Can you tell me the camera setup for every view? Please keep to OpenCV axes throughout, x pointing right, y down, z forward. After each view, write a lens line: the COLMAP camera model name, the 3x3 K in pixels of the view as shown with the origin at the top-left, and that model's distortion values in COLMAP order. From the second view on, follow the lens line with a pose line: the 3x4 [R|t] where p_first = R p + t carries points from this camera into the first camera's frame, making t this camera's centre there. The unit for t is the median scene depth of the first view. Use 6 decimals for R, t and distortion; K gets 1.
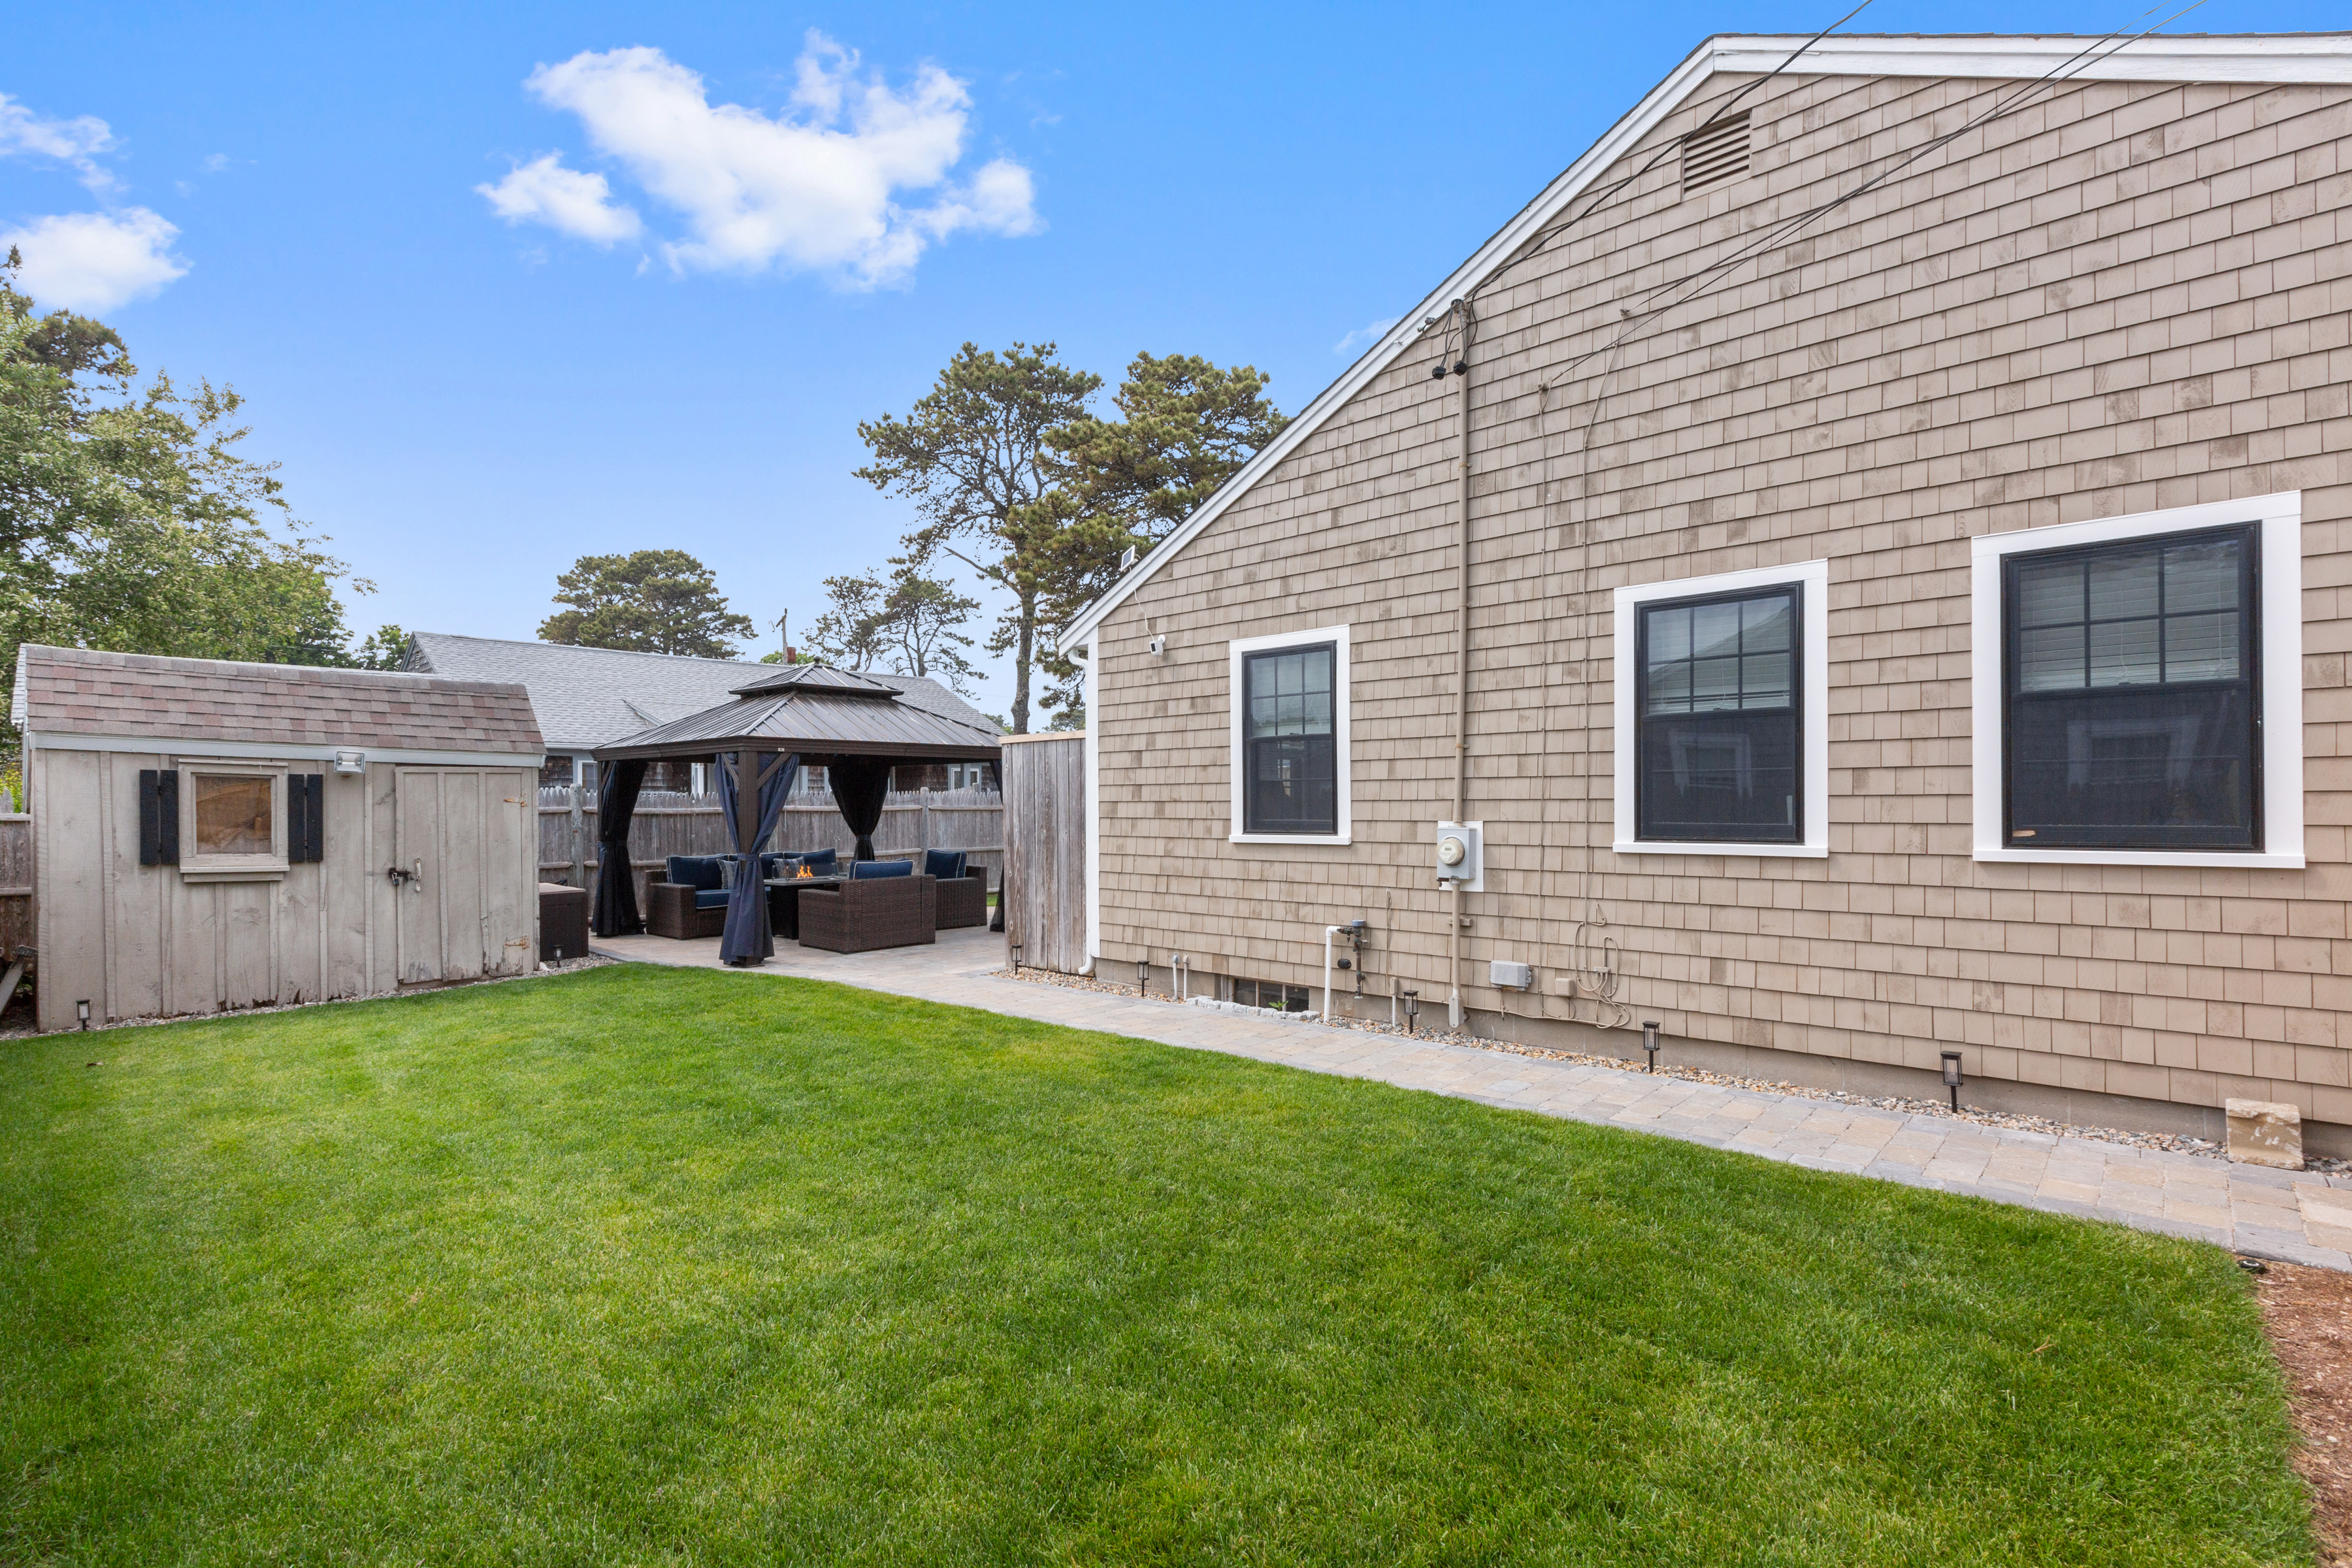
lens RADIAL K [[1067.7, 0, 1180.1], [0, 1067.7, 816.7], [0, 0, 1]] dist [-0.001552, -0.000195]
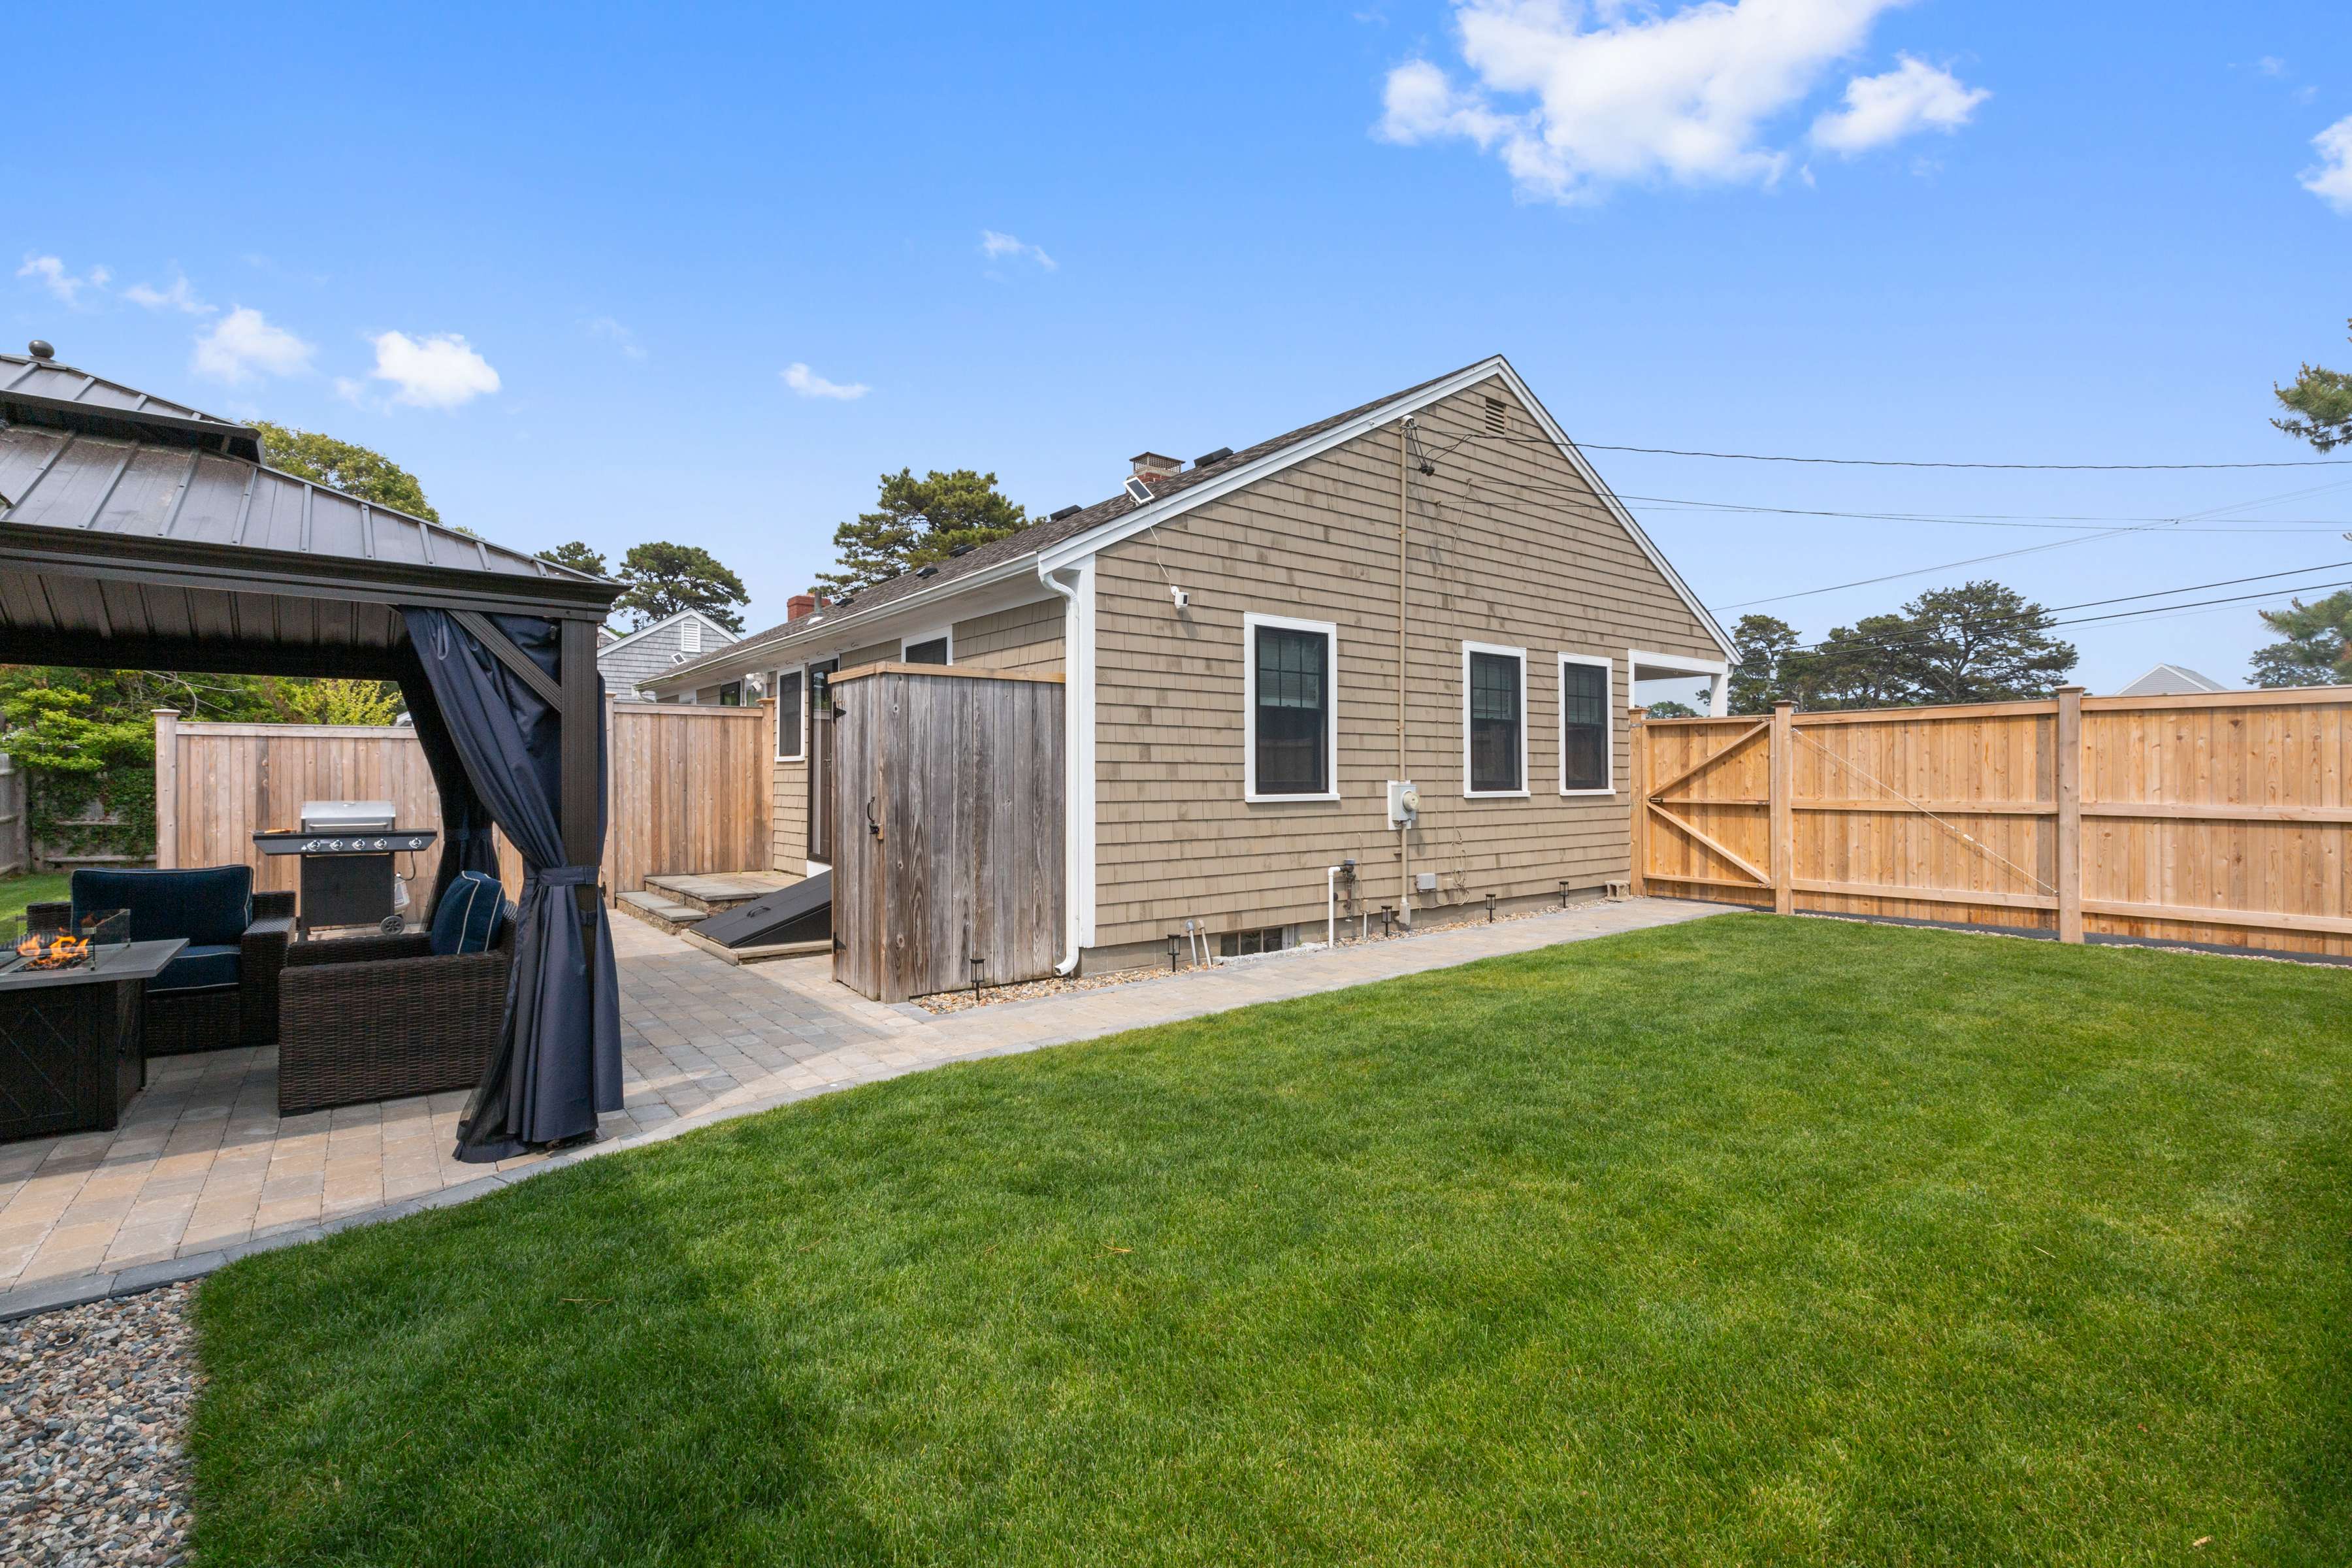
lens RADIAL K [[1067.7, 0, 1176.8], [0, 1067.7, 769.2], [0, 0, 1]] dist [-0.001552, -0.000195]
pose [[0.160611, 0.009547, 0.986972, -1.009429], [0.008271, 0.999905, -0.011018, 0.001897], [-0.986983, 0.009933, 0.160517, 0.903431]]
